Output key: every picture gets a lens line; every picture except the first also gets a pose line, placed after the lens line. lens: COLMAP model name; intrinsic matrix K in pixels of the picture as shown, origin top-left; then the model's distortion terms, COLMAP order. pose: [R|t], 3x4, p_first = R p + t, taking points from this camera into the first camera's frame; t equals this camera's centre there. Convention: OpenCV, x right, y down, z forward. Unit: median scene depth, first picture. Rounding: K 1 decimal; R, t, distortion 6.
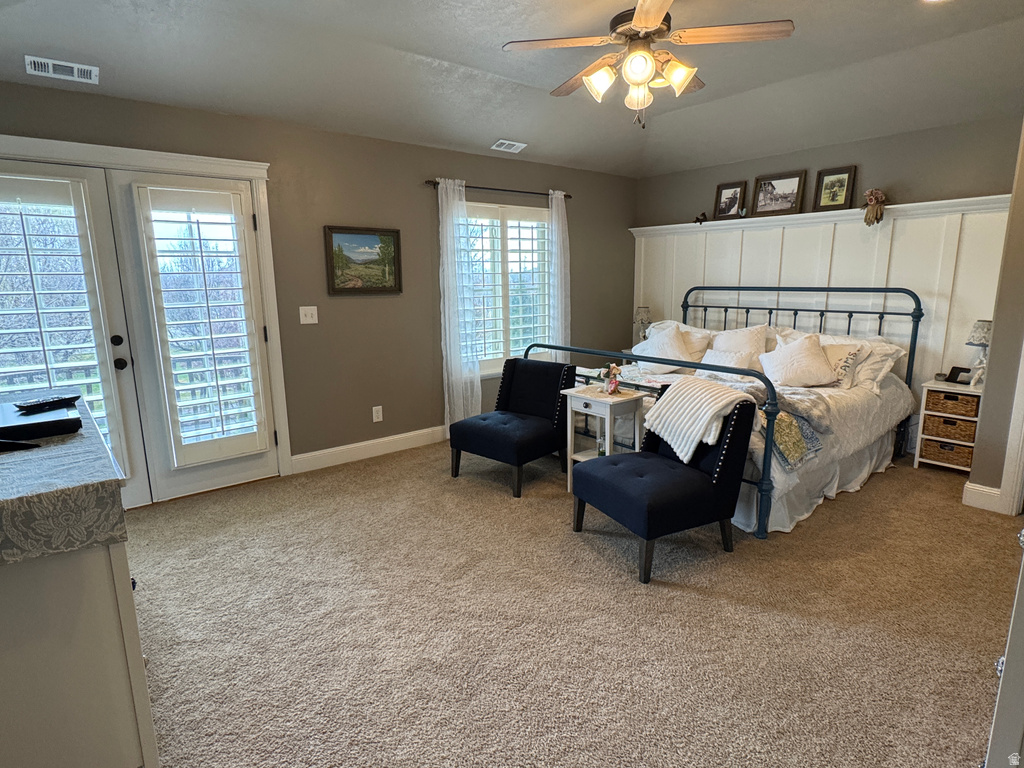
lens RADIAL K [[575.9, 0, 512.0], [0, 575.9, 384.0], [0, 0, 1]] dist [-0.001380, 0.000260]
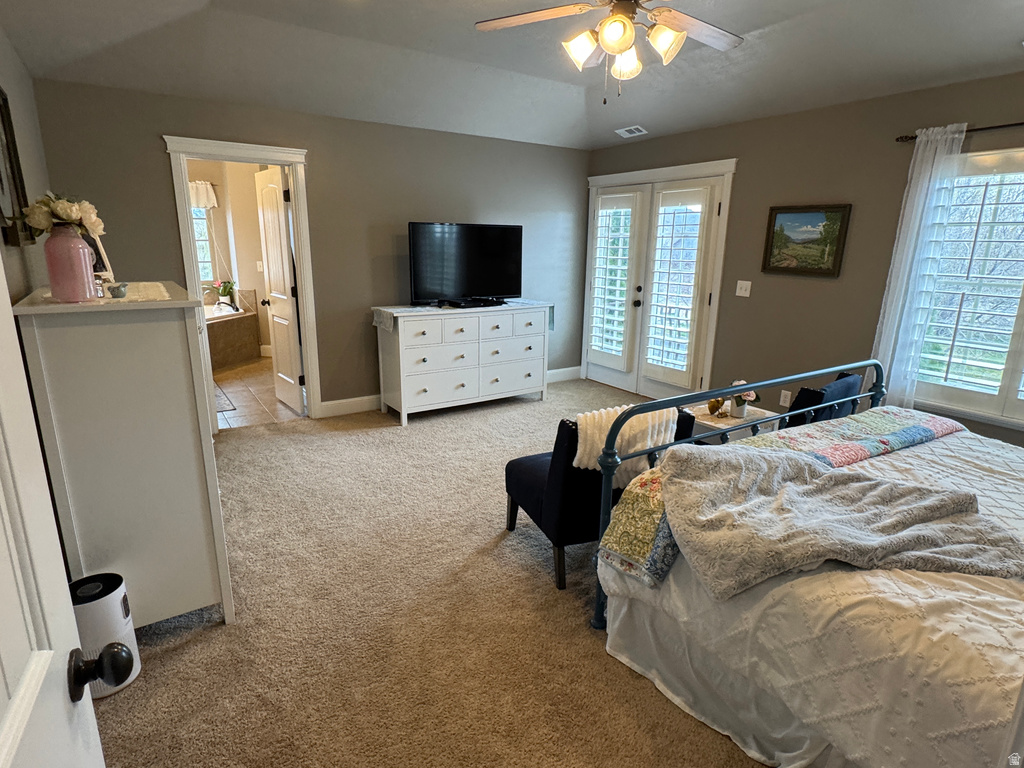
lens RADIAL K [[559.5, 0, 512.0], [0, 559.5, 384.0], [0, 0, 1]] dist [-0.001074, 0.000875]
pose [[-0.106623, 0.252408, -0.961729, 0.779007], [-0.198560, 0.942354, 0.269336, -0.144904], [0.974272, 0.219678, -0.050358, 0.635600]]
